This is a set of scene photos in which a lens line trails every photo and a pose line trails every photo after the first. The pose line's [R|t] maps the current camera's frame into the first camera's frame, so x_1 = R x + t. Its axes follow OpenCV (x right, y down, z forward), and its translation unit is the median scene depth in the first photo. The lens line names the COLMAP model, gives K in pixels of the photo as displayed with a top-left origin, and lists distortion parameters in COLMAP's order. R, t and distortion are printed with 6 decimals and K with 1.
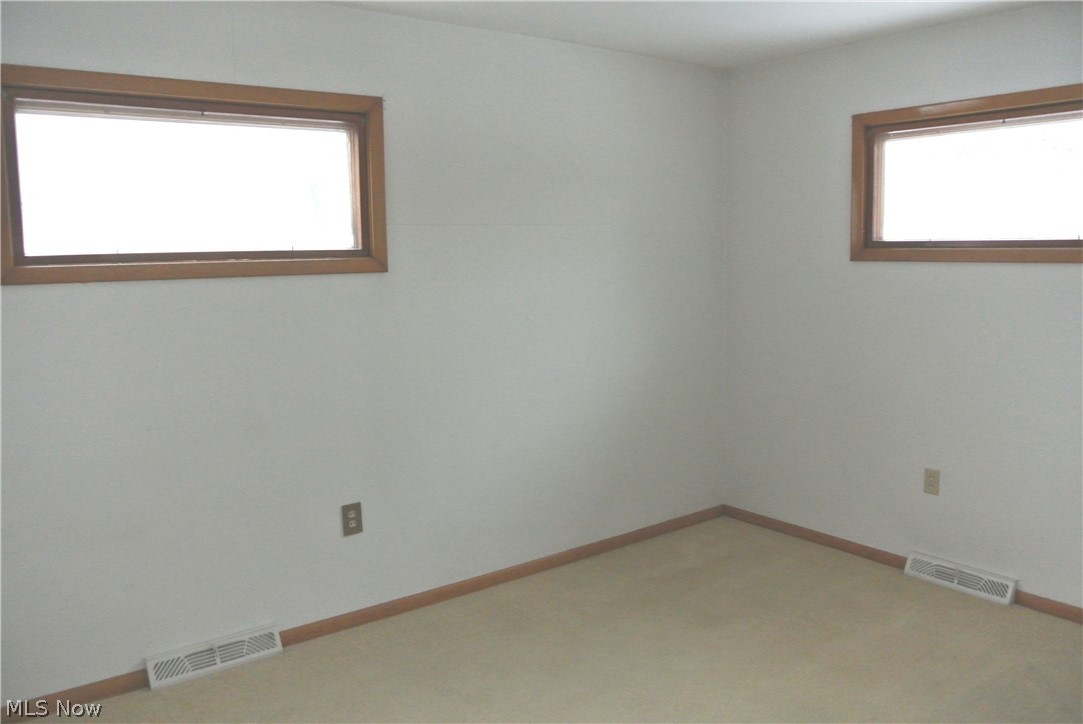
lens RADIAL K [[891.7, 0, 542.8], [0, 891.7, 344.8], [0, 0, 1]] dist [-0.053114, 0.000626]
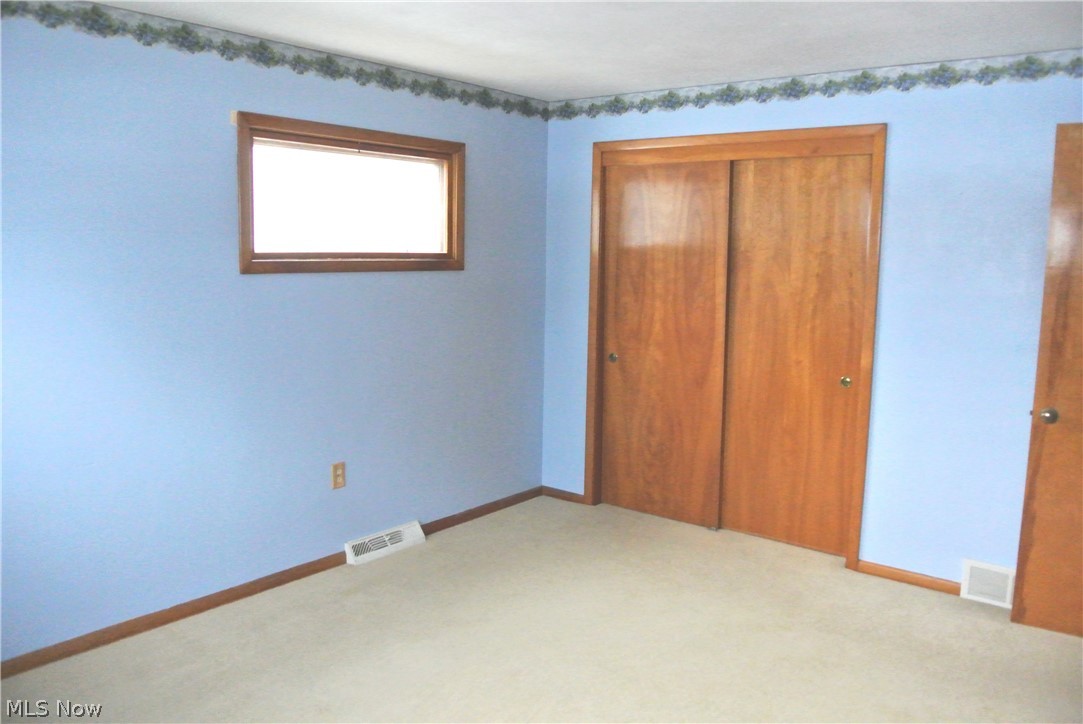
lens RADIAL K [[838.6, 0, 541.4], [0, 838.6, 355.8], [0, 0, 1]] dist [-0.092807, 0.041879]
pose [[0.972231, -0.002629, 0.234008, -0.360972], [0.000227, 0.999947, 0.010289, 0.036555], [-0.234023, -0.009950, 0.972180, -0.281710]]
